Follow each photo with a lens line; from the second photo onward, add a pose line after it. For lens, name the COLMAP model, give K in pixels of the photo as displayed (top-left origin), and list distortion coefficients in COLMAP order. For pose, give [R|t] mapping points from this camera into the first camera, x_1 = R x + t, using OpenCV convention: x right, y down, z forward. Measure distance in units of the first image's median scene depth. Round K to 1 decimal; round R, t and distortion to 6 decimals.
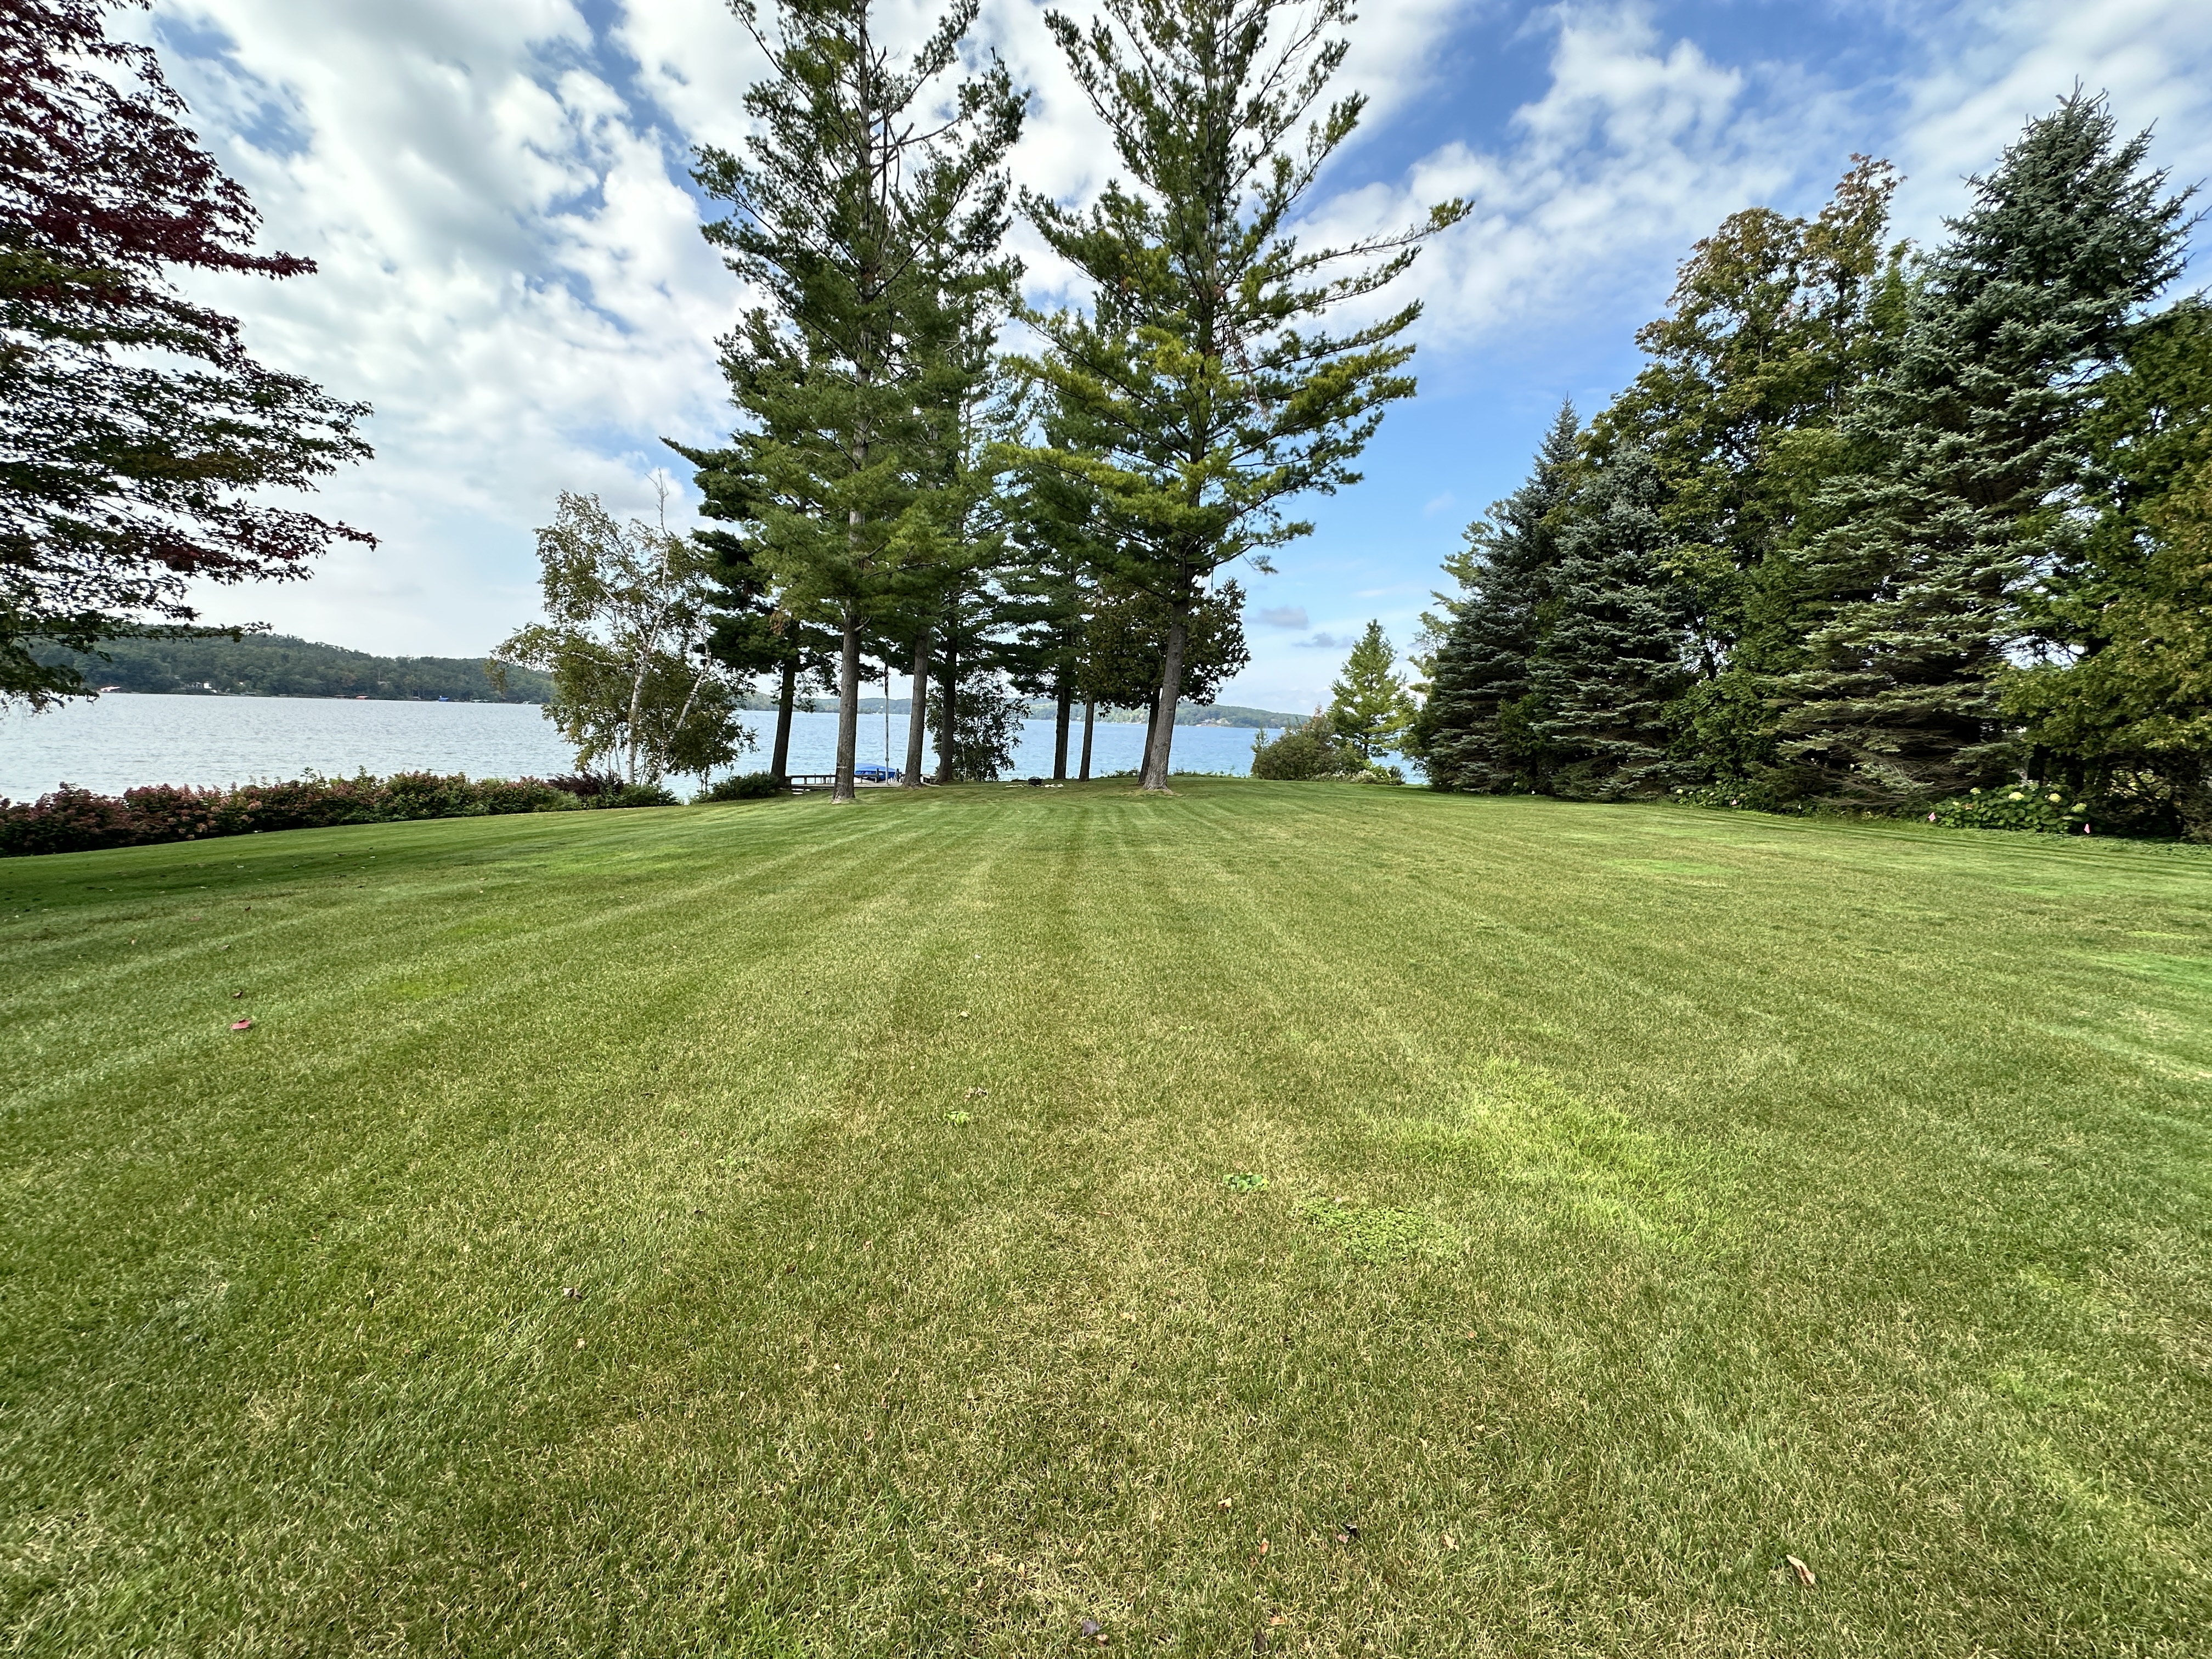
lens RADIAL K [[880.0, 0, 1101.8], [0, 880.0, 837.2], [0, 0, 1]] dist [-0.000767, 0.000484]
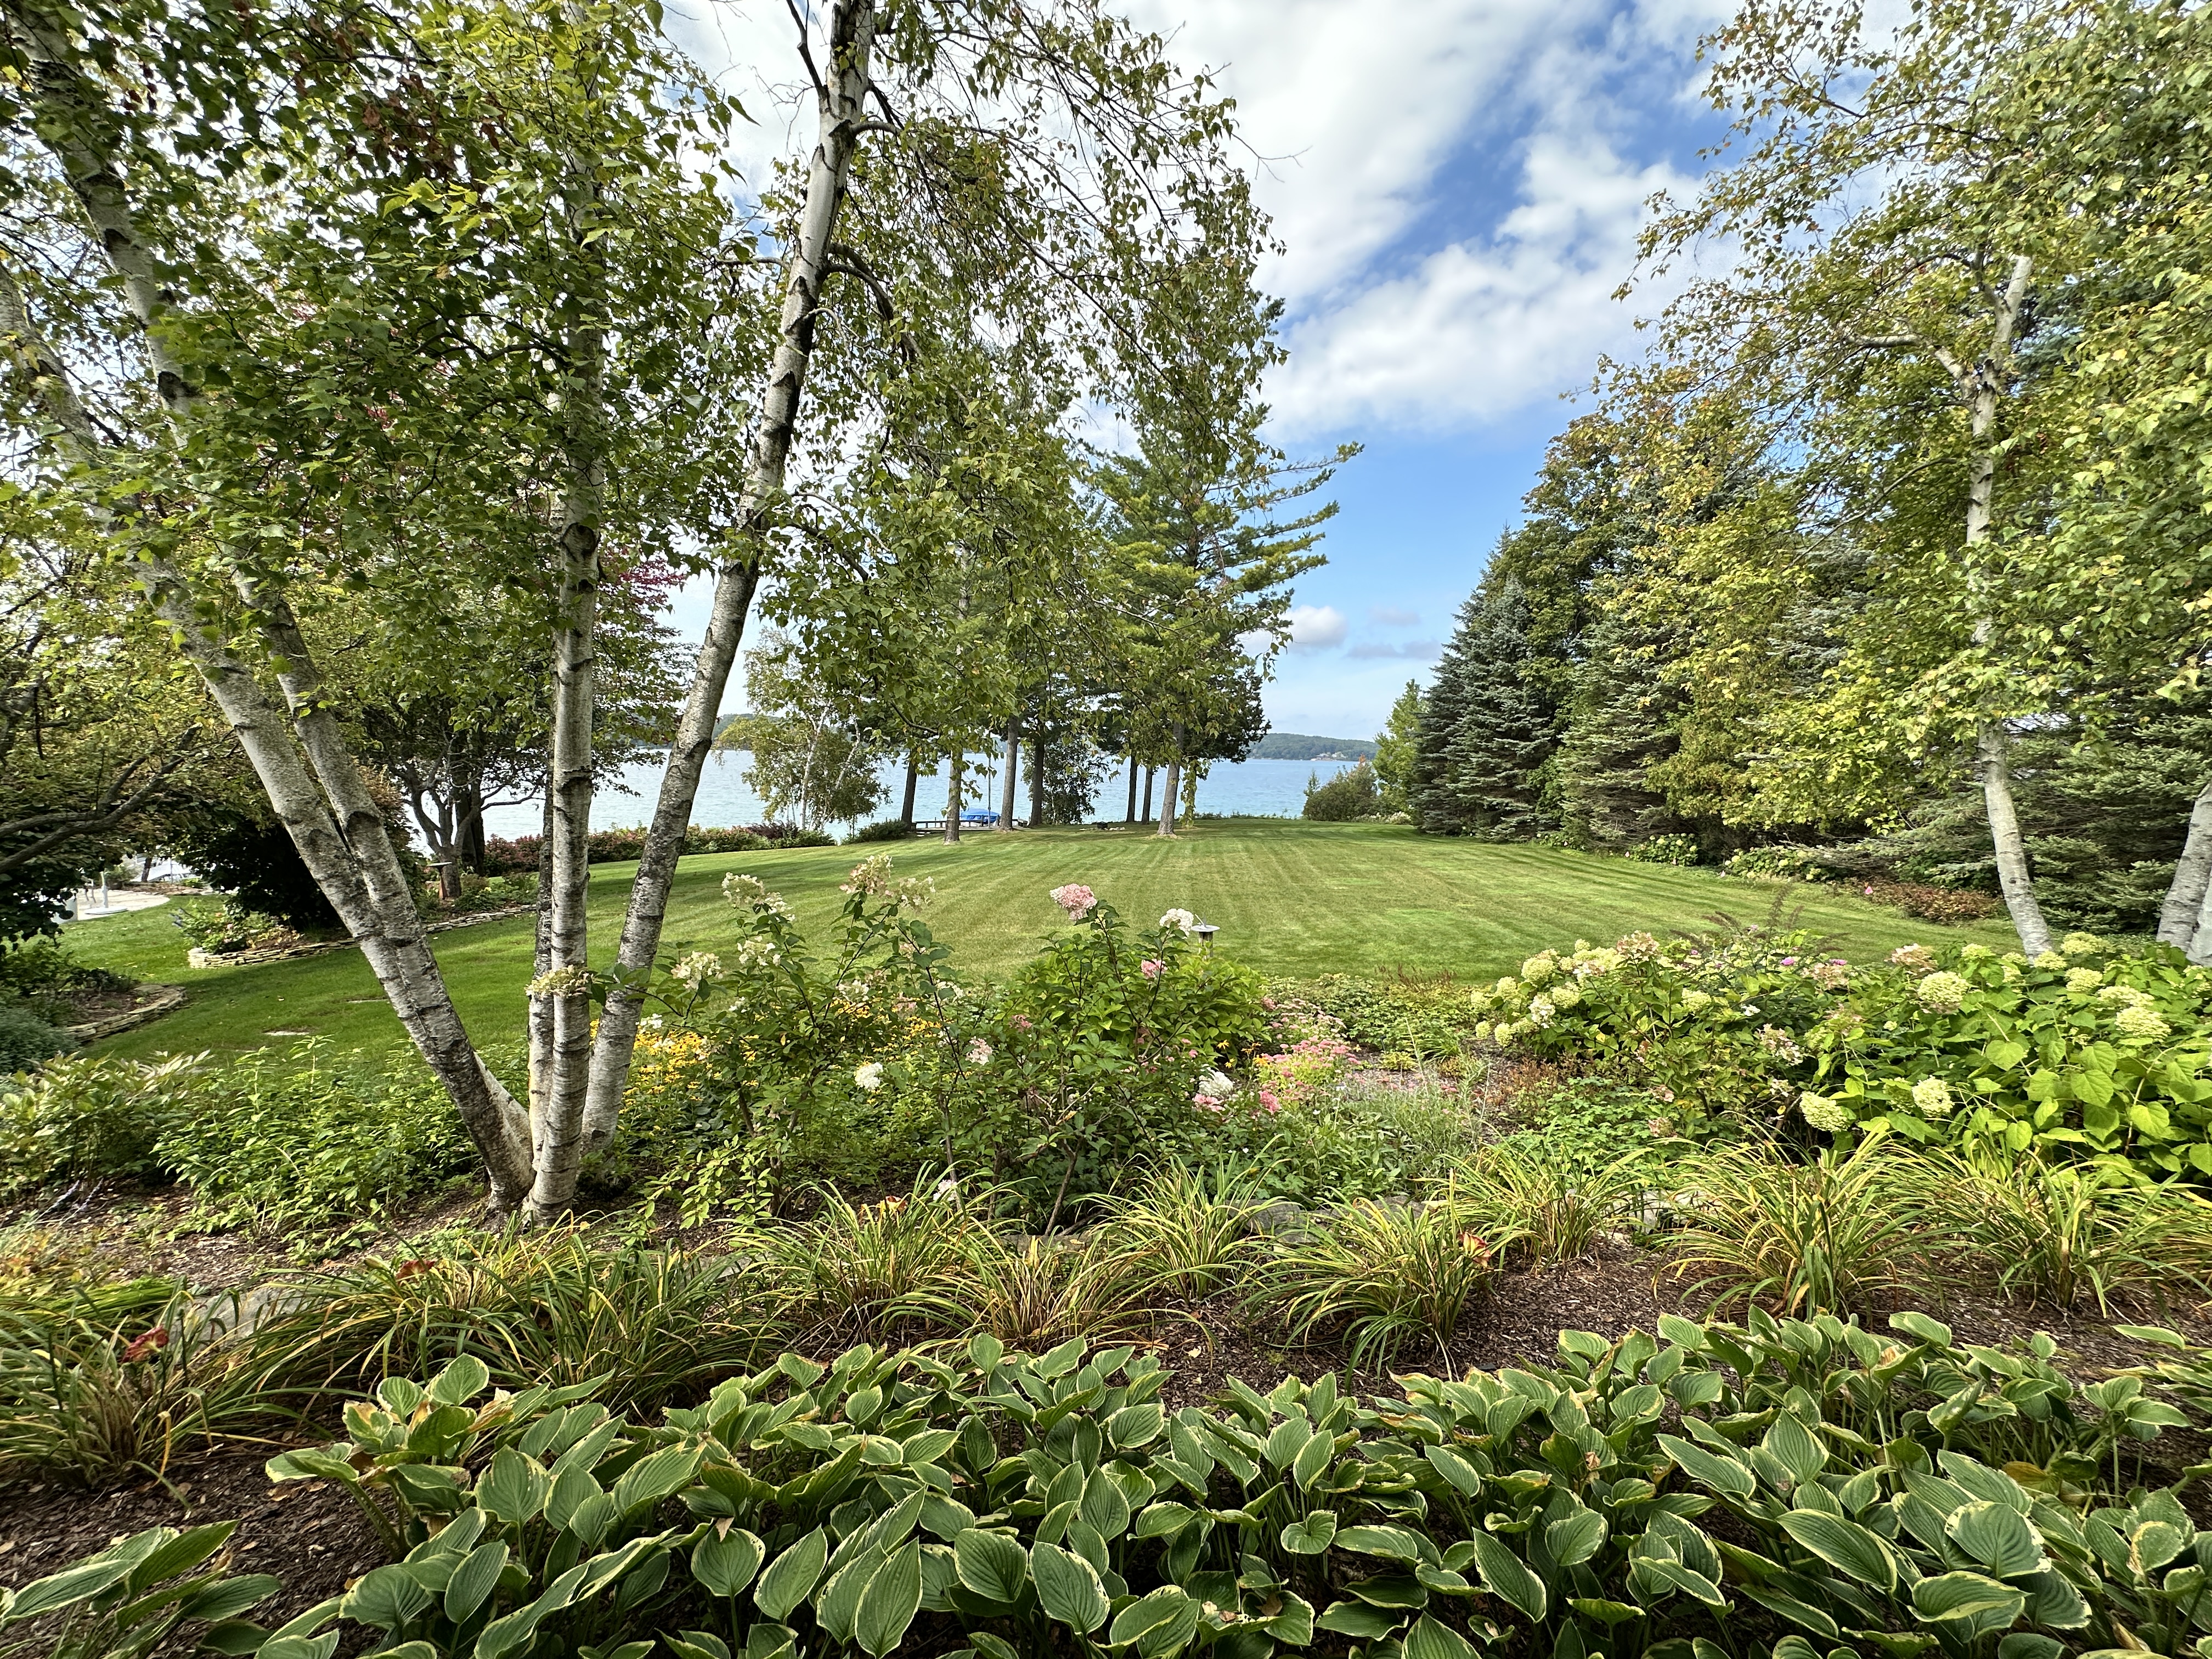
lens RADIAL K [[880.0, 0, 1109.3], [0, 880.0, 824.9], [0, 0, 1]] dist [-0.000767, 0.000484]
pose [[0.992625, -0.004474, -0.121143, 0.091116], [-0.002114, 0.998528, -0.054196, 0.004495], [0.121207, 0.054052, 0.991154, -0.261546]]
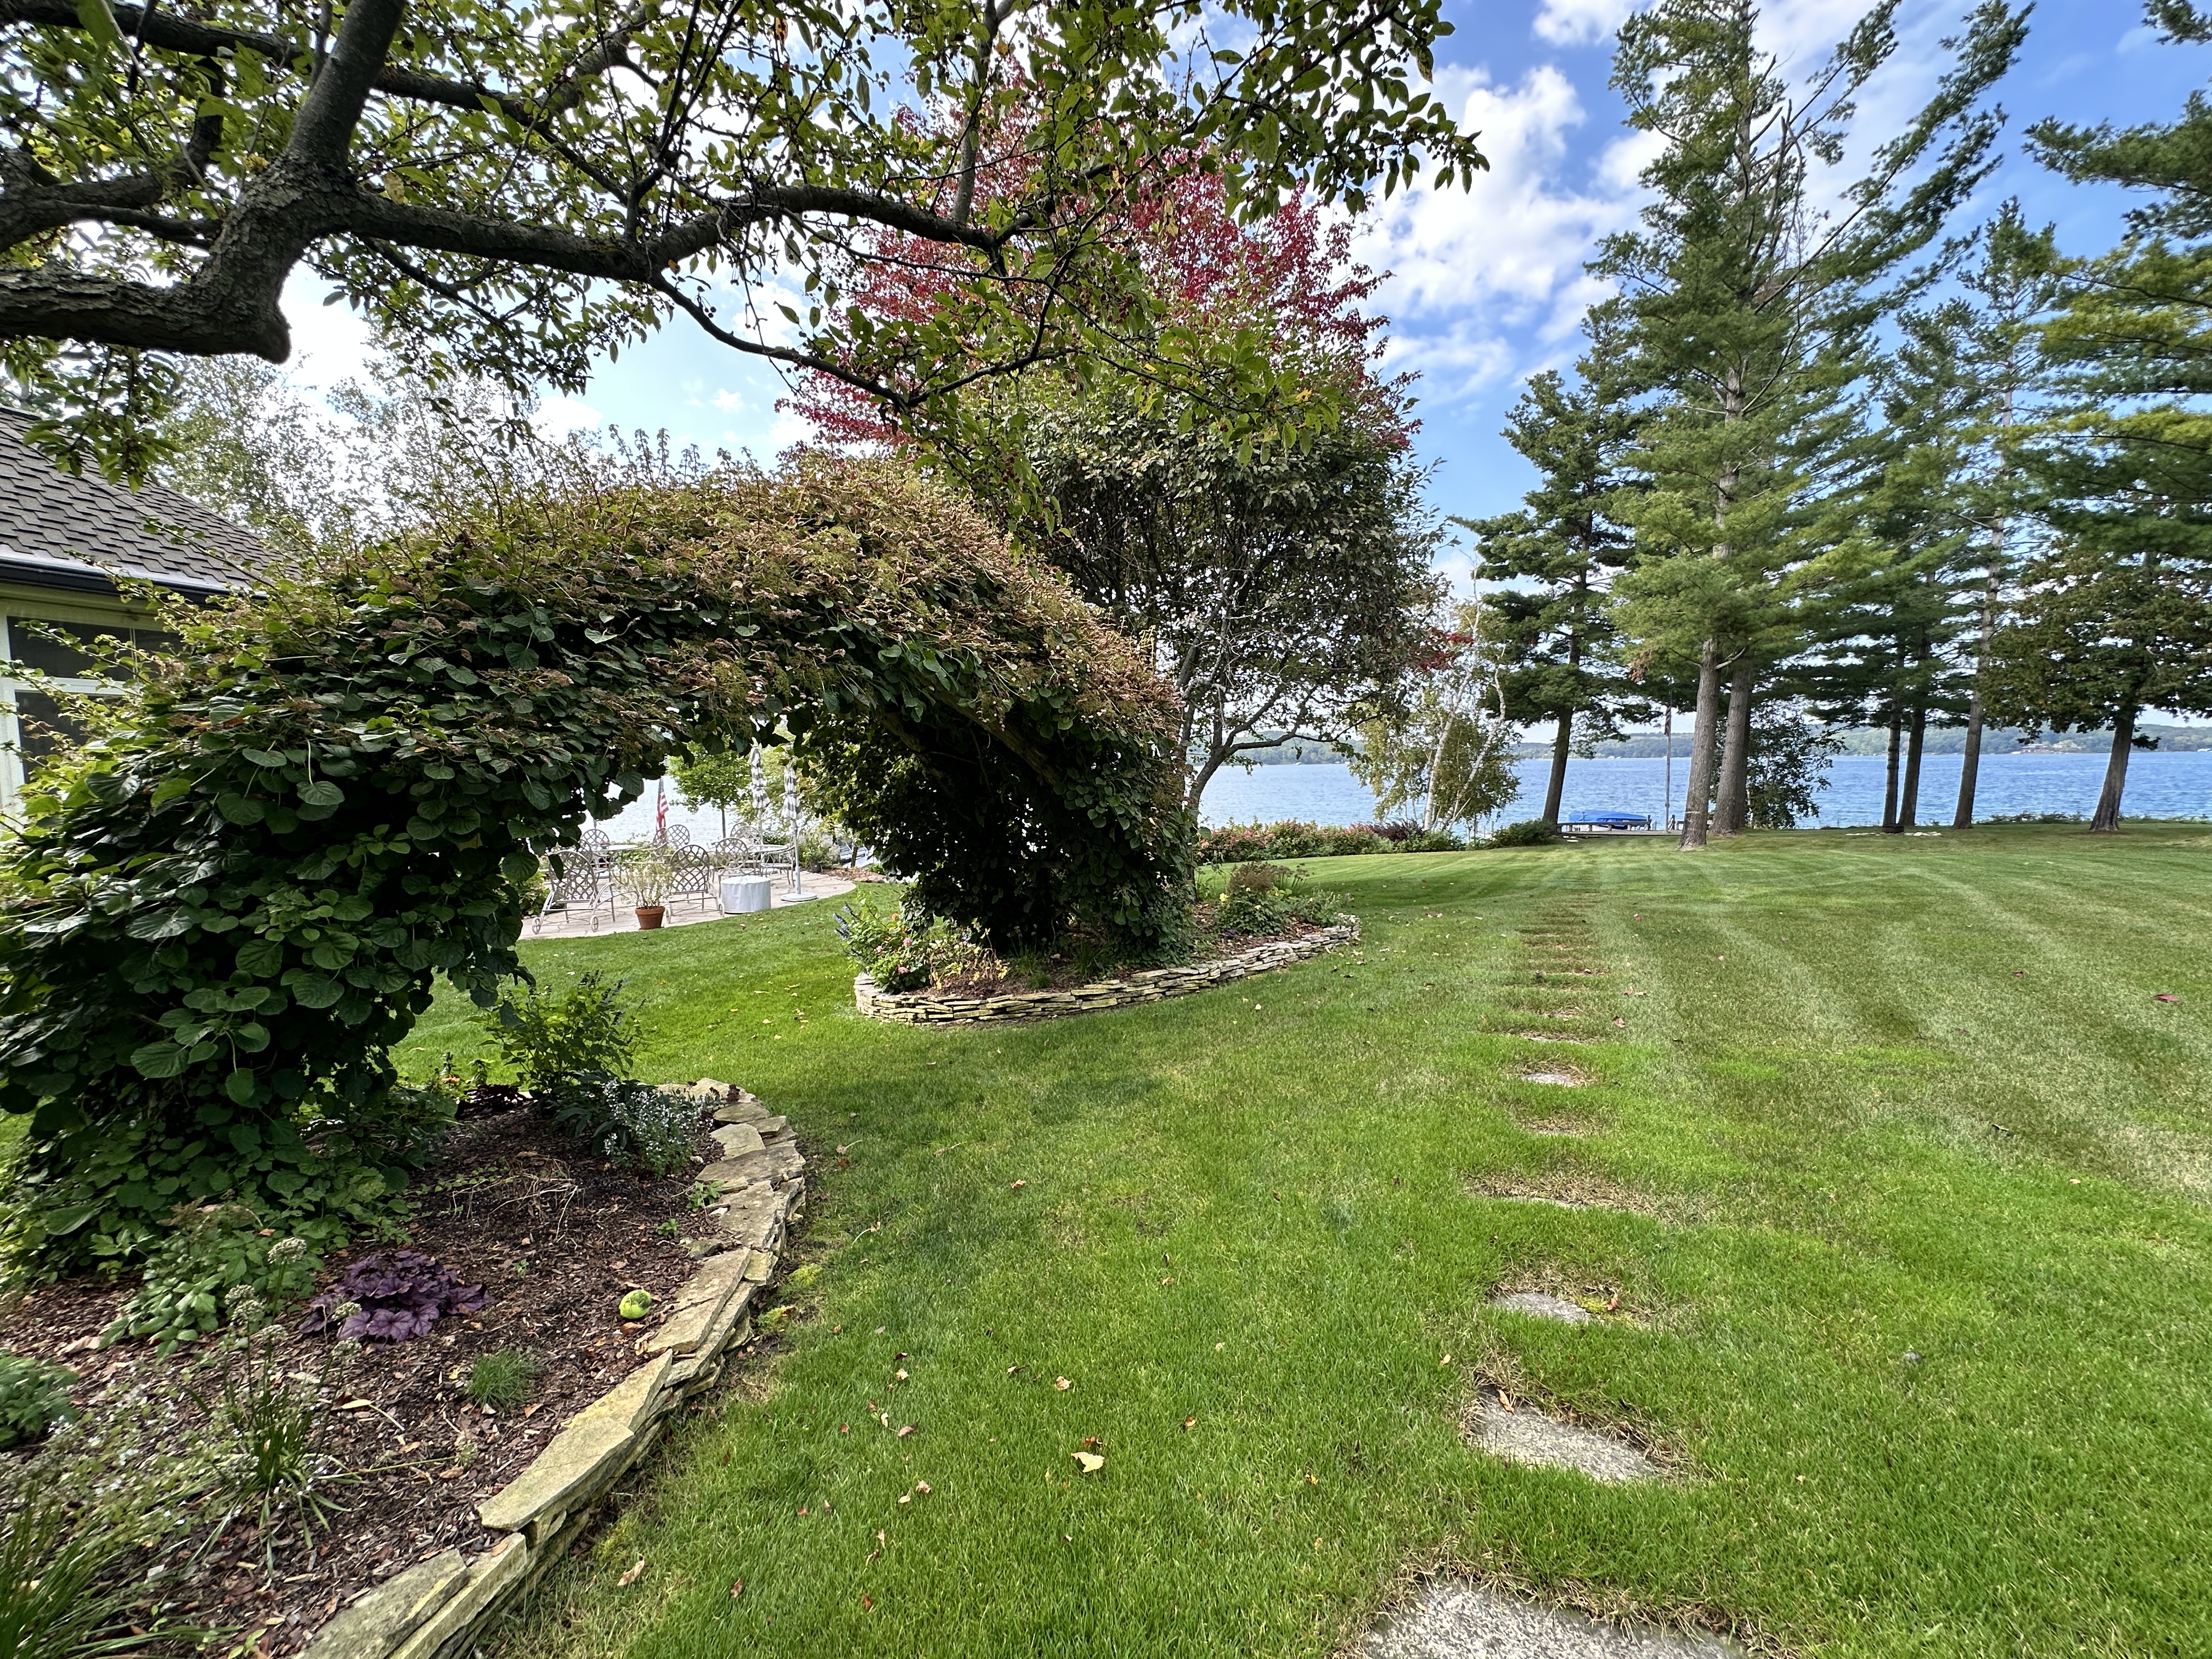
lens RADIAL K [[880.0, 0, 1101.8], [0, 880.0, 831.8], [0, 0, 1]] dist [-0.000767, 0.000484]
pose [[0.770034, 0.001699, -0.638001, -0.126791], [-0.042173, 0.997945, -0.048244, 0.009720], [0.636608, 0.064056, 0.768523, -0.090061]]
